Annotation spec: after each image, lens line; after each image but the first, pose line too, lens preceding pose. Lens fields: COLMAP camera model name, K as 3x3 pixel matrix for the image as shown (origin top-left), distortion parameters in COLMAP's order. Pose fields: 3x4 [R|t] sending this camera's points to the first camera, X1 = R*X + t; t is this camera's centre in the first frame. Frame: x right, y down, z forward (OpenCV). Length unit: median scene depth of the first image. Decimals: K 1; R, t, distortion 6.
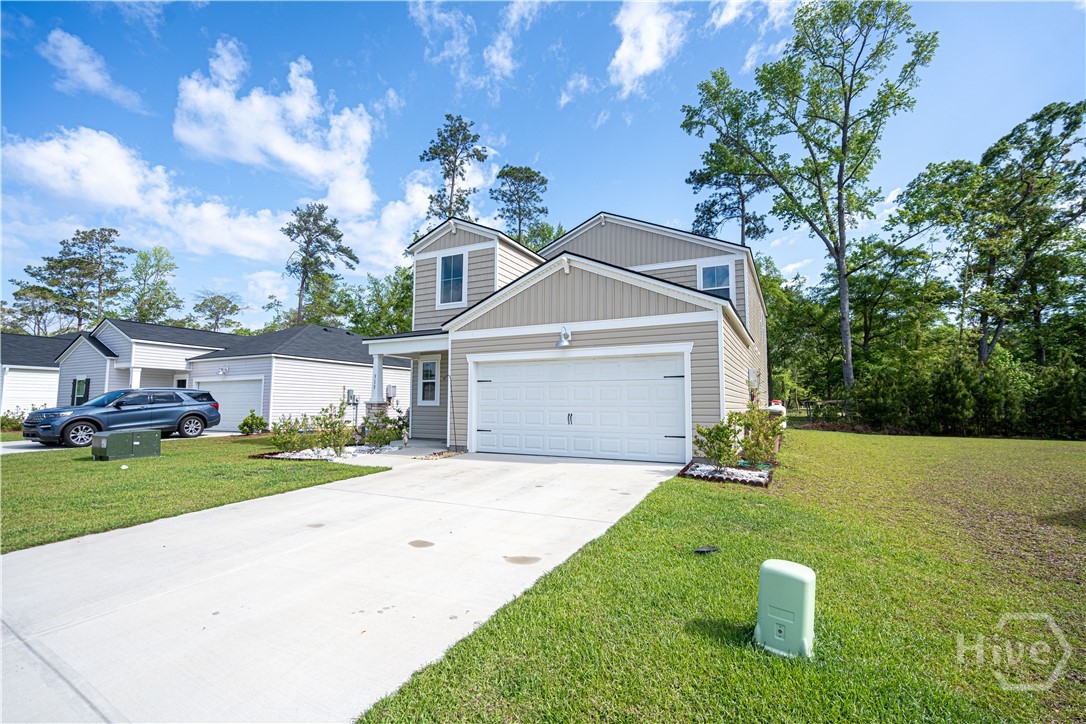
lens RADIAL K [[501.4, 0, 543.0], [0, 501.4, 361.6], [0, 0, 1]] dist [0.001951, 0.000271]
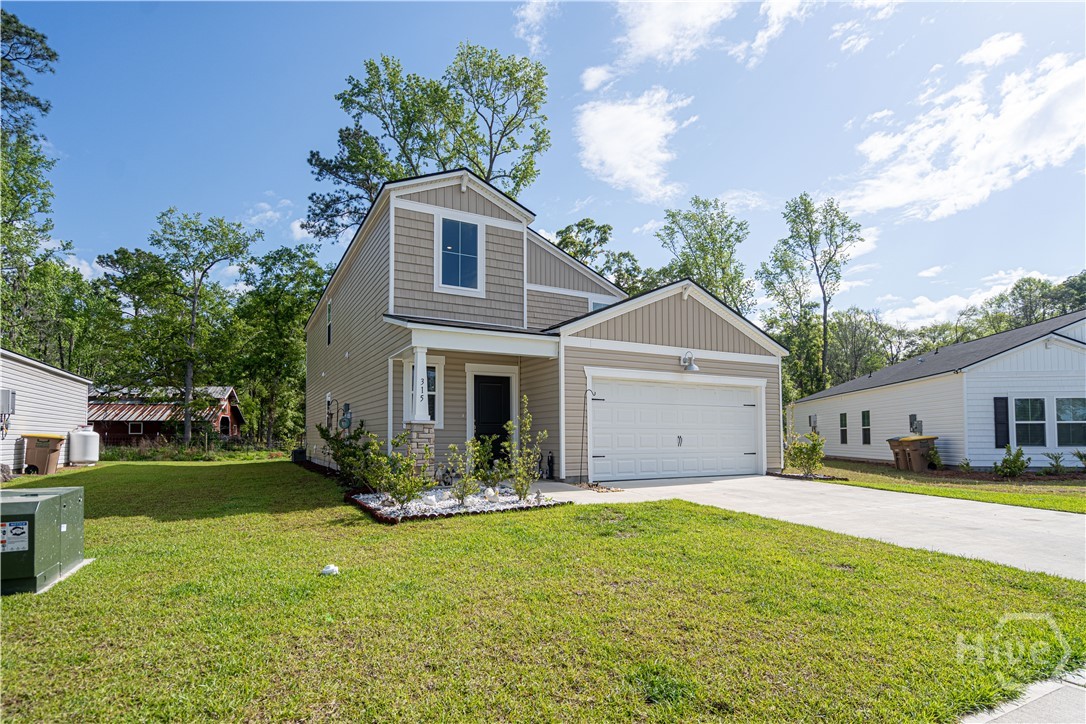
lens RADIAL K [[551.1, 0, 547.4], [0, 551.1, 422.8], [0, 0, 1]] dist [0.005847, 0.000610]
pose [[0.567632, 0.016374, 0.823119, -0.763138], [-0.072249, 0.996936, 0.029992, 0.045598], [-0.820106, -0.076494, 0.567076, 0.424638]]
